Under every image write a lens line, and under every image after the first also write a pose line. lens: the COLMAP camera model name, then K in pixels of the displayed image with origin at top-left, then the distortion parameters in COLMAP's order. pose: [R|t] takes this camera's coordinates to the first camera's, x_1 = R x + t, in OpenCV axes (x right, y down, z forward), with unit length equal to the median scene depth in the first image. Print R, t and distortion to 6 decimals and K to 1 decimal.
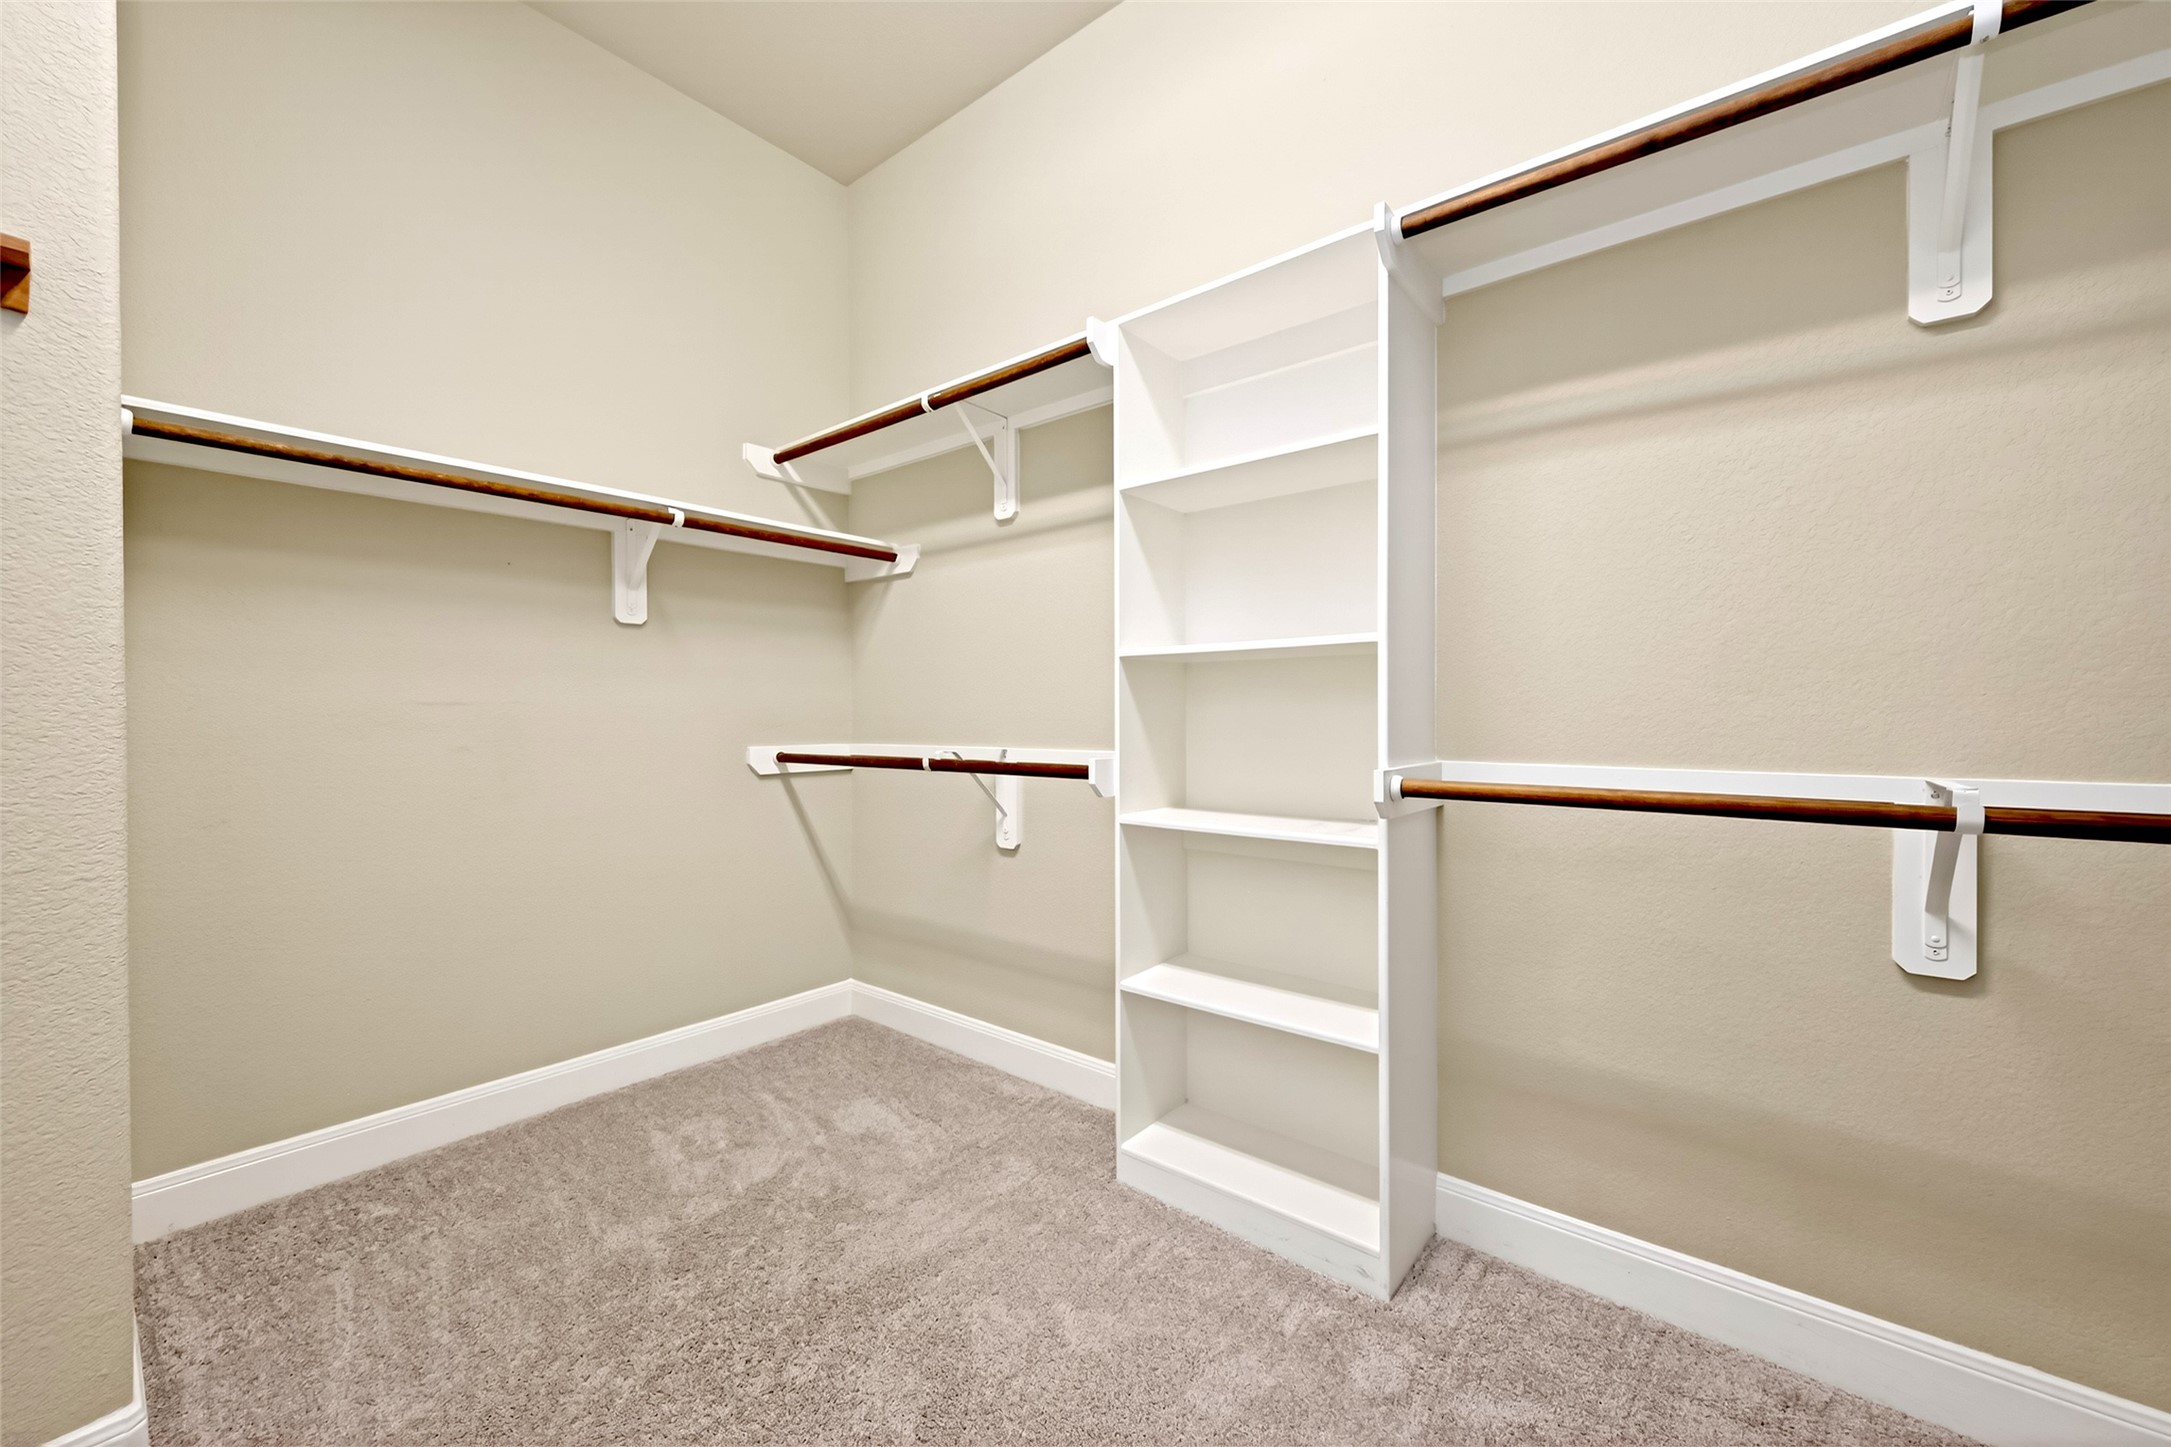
lens RADIAL K [[841.0, 0, 1090.3], [0, 841.0, 721.9], [0, 0, 1]] dist [0.008016, -0.000155]
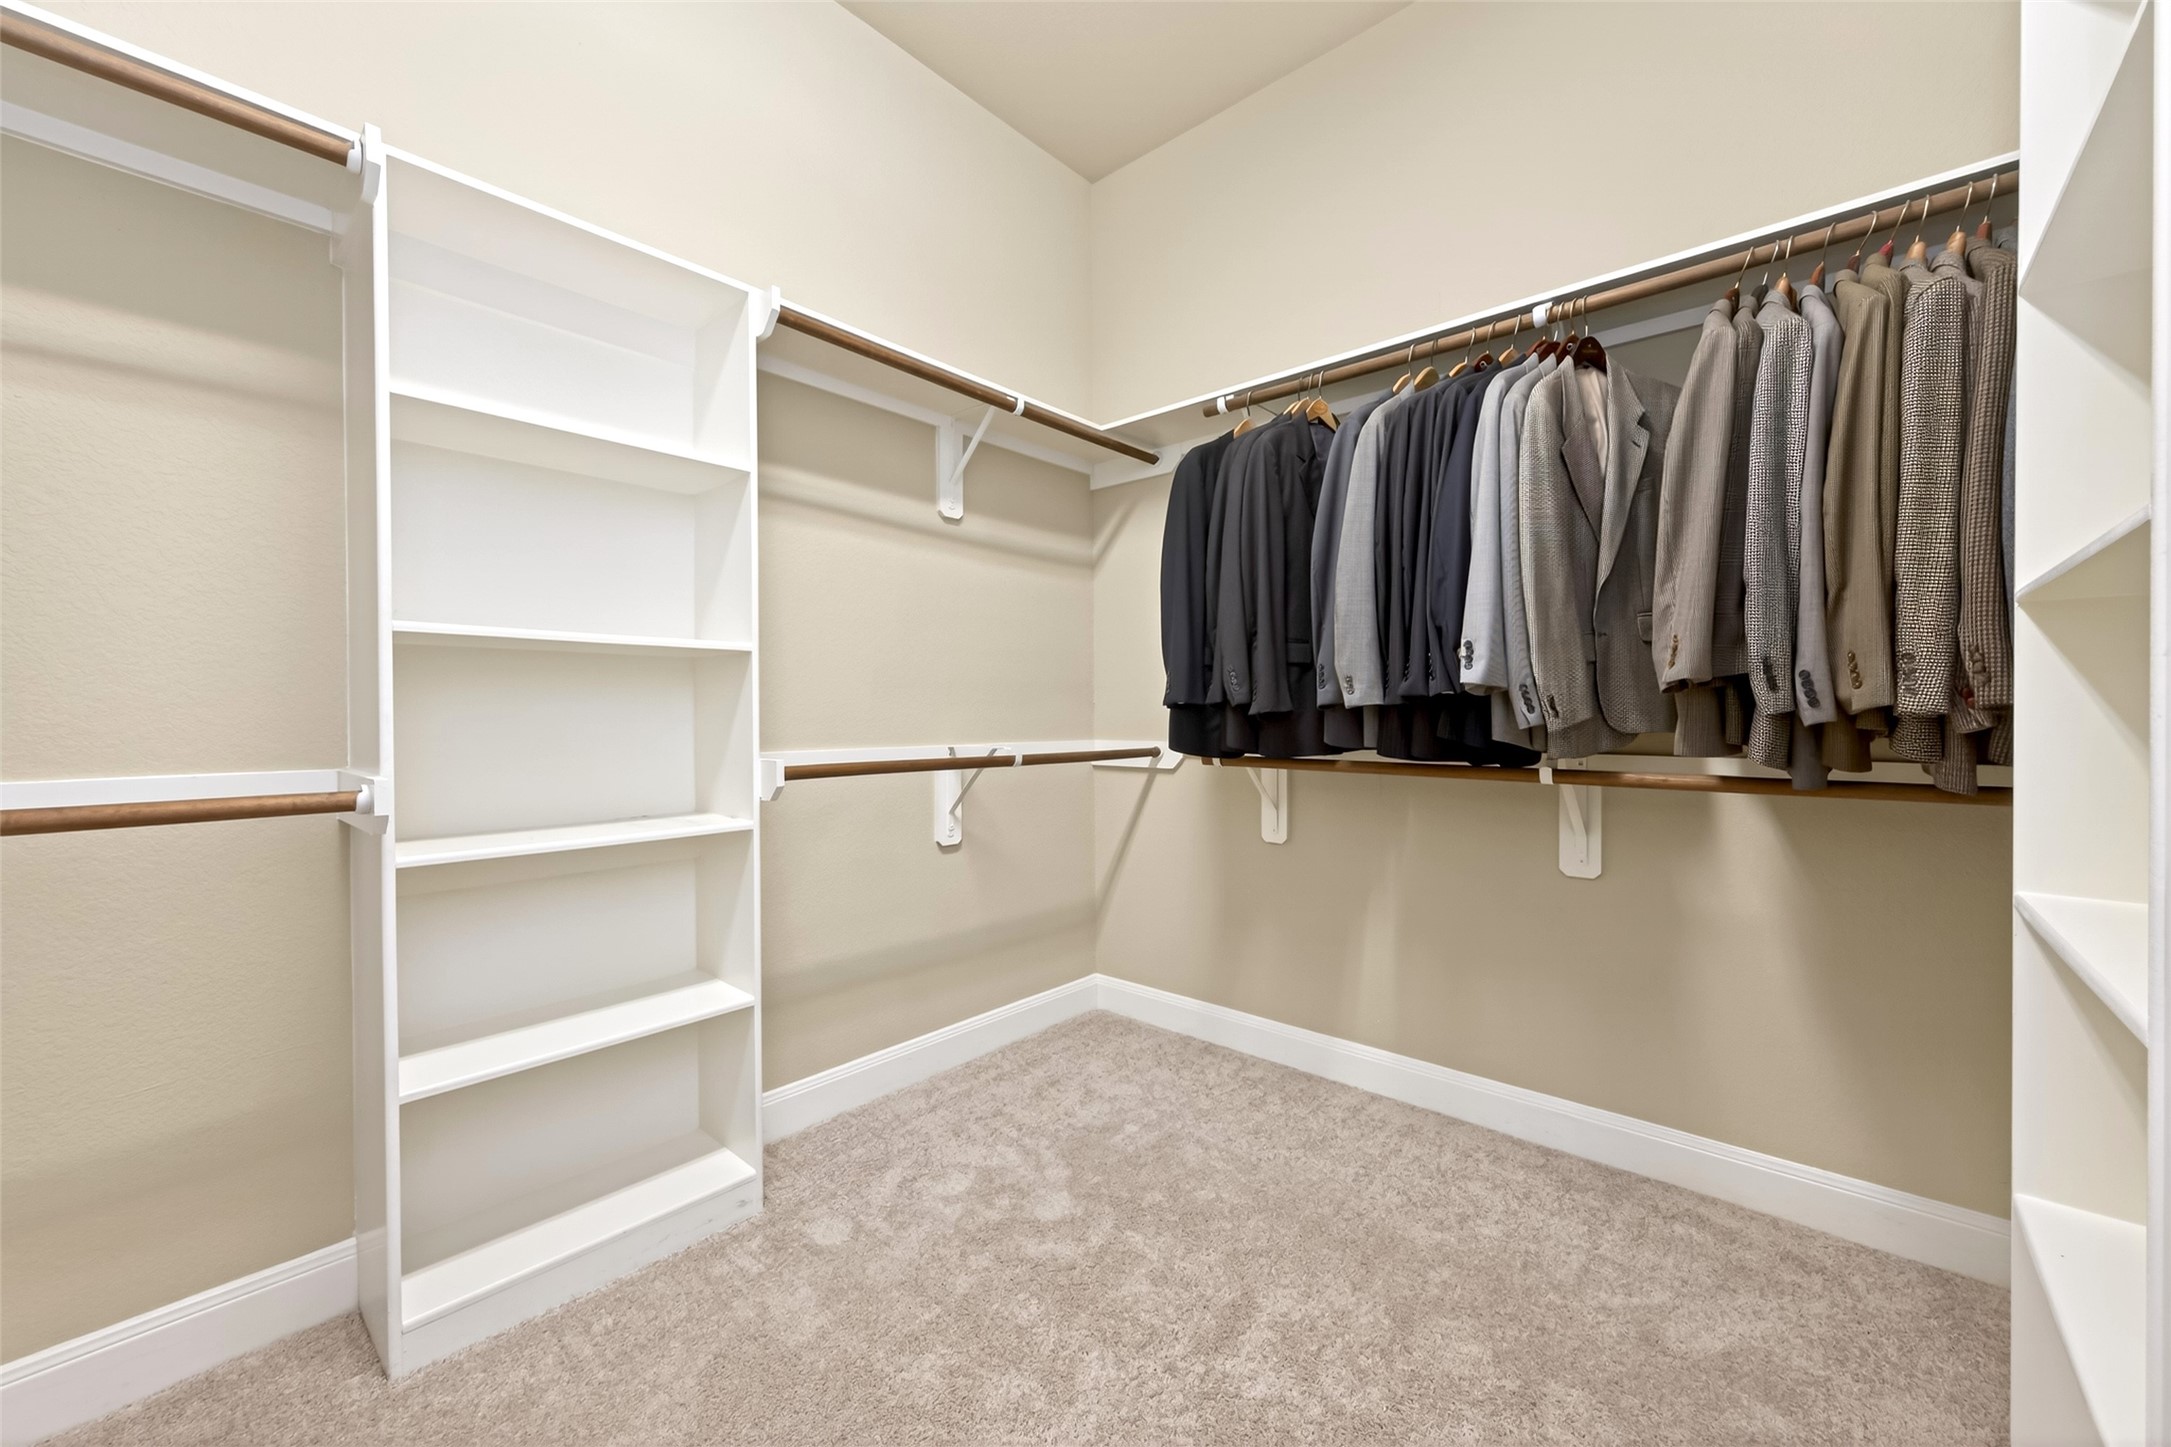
lens RADIAL K [[841.0, 0, 1090.3], [0, 841.0, 721.9], [0, 0, 1]] dist [0.008016, -0.000155]
pose [[0.034372, -0.009828, 0.999361, -0.826224], [0.000037, 0.999952, 0.009832, -0.009603], [-0.999409, -0.000301, 0.034370, 0.511361]]
